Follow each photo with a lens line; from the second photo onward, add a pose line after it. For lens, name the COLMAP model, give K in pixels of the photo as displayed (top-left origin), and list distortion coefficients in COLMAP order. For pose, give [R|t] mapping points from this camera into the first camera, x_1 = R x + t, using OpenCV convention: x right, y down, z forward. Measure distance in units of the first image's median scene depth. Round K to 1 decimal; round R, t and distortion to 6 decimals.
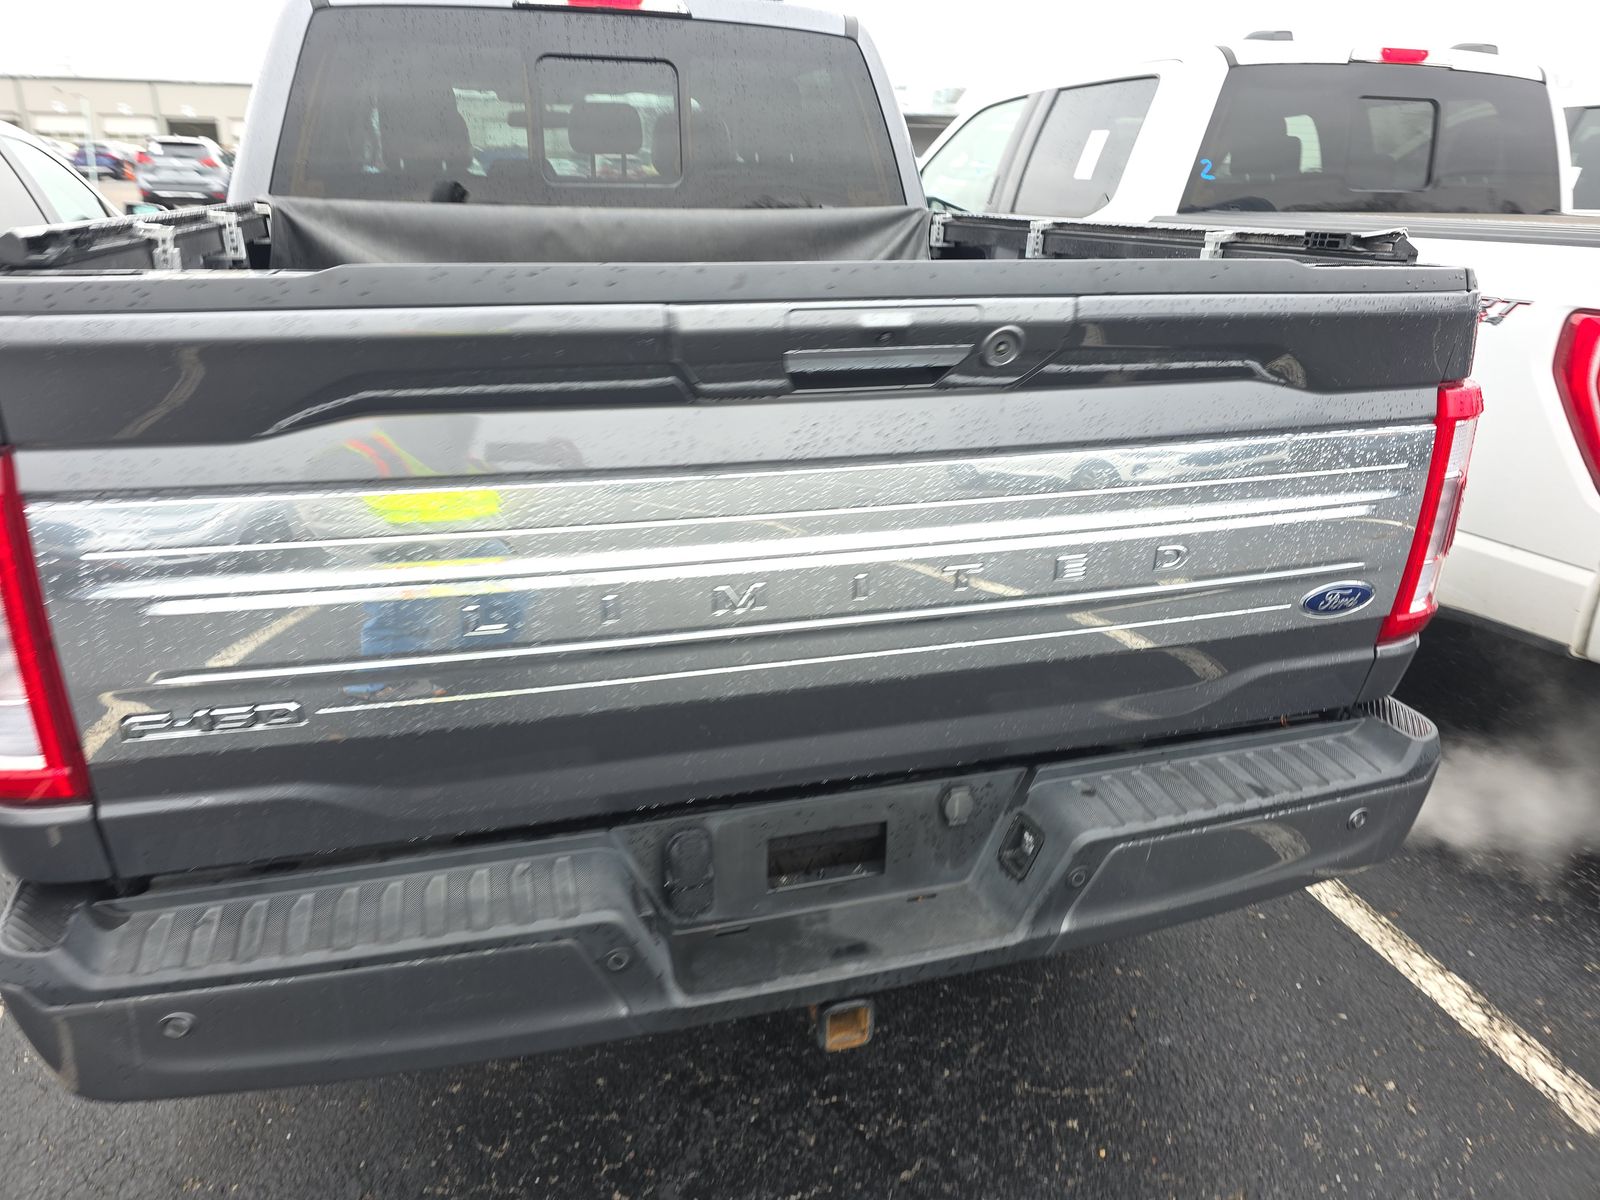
lens RADIAL K [[1087.1, 0, 790.5], [0, 1087.1, 592.4], [0, 0, 1]] dist [0.037150, -0.049192]
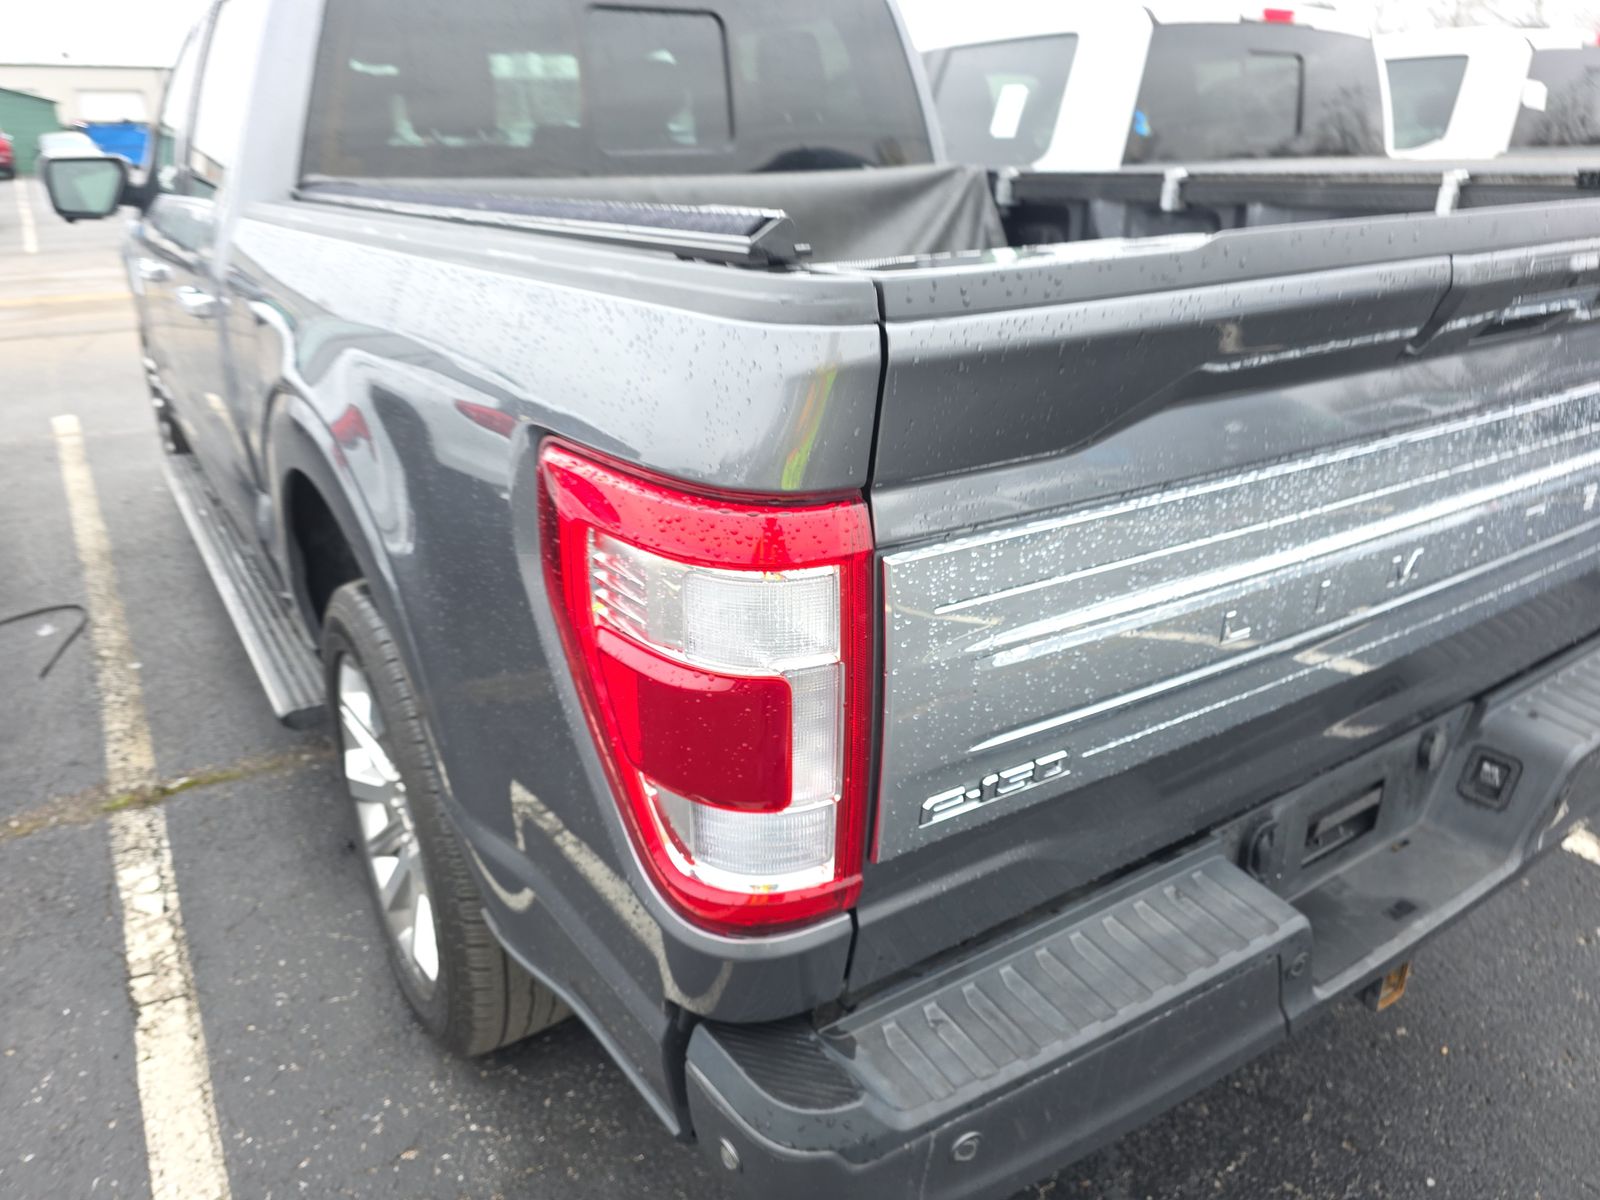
lens RADIAL K [[1087.1, 0, 805.6], [0, 1087.1, 592.6], [0, 0, 1]] dist [0.037150, -0.049192]
pose [[0.958706, -0.131611, 0.252112, -0.661903], [0.125339, 0.991273, 0.040853, -0.064766], [-0.255289, -0.007567, 0.966835, 0.170923]]
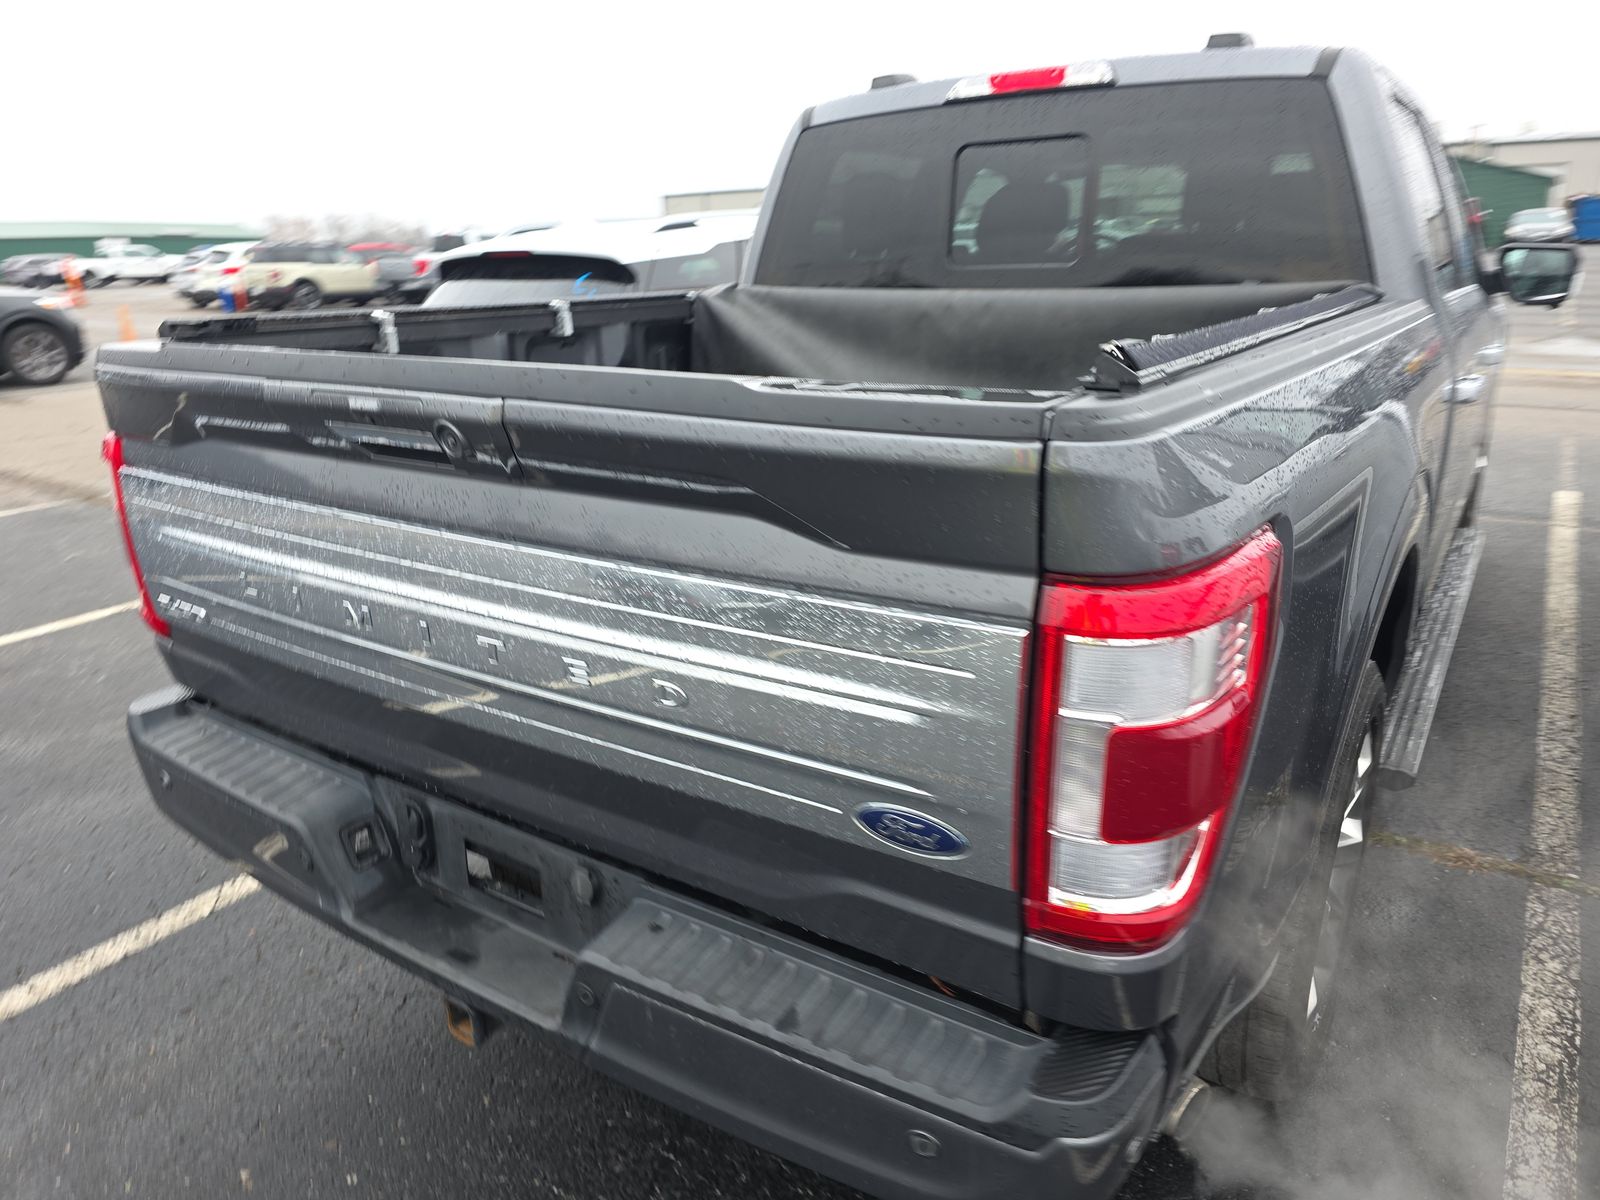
lens RADIAL K [[1087.1, 0, 804.6], [0, 1087.1, 608.9], [0, 0, 1]] dist [0.037150, -0.049192]
pose [[0.634090, 0.219529, -0.741442, 1.011431], [-0.244627, 0.966557, 0.076974, -0.186534], [0.733544, 0.132568, 0.666587, 0.450650]]
